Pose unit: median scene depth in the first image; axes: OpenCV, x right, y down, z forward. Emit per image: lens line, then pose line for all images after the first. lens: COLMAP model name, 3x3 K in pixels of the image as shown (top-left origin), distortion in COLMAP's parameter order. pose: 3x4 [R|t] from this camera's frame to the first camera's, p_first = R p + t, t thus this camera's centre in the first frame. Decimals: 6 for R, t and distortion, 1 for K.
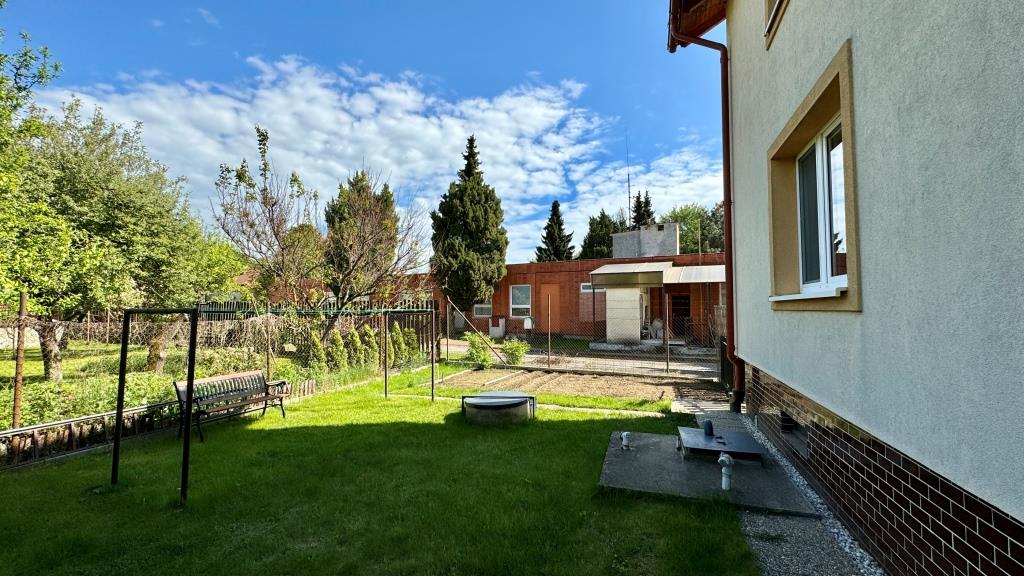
lens RADIAL K [[409.0, 0, 510.9], [0, 409.0, 286.9], [0, 0, 1]] dist [-0.002058, 0.000250]
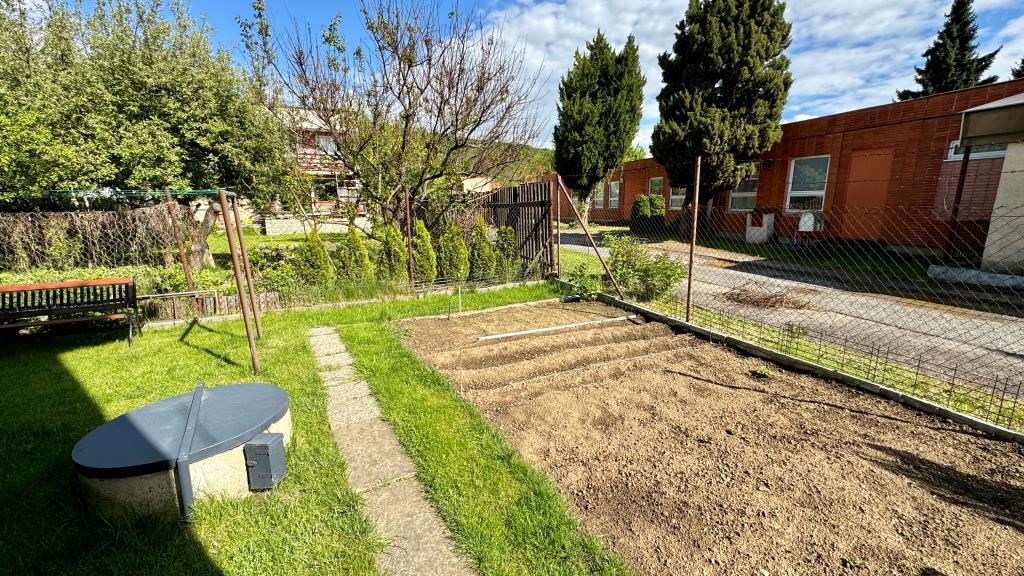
lens RADIAL K [[409.0, 0, 510.9], [0, 409.0, 286.9], [0, 0, 1]] dist [-0.002058, 0.000250]
pose [[0.744192, 0.118593, -0.657354, 0.113582], [0.047357, 0.972269, 0.229020, 0.023250], [0.666285, -0.201565, 0.717938, 0.258295]]
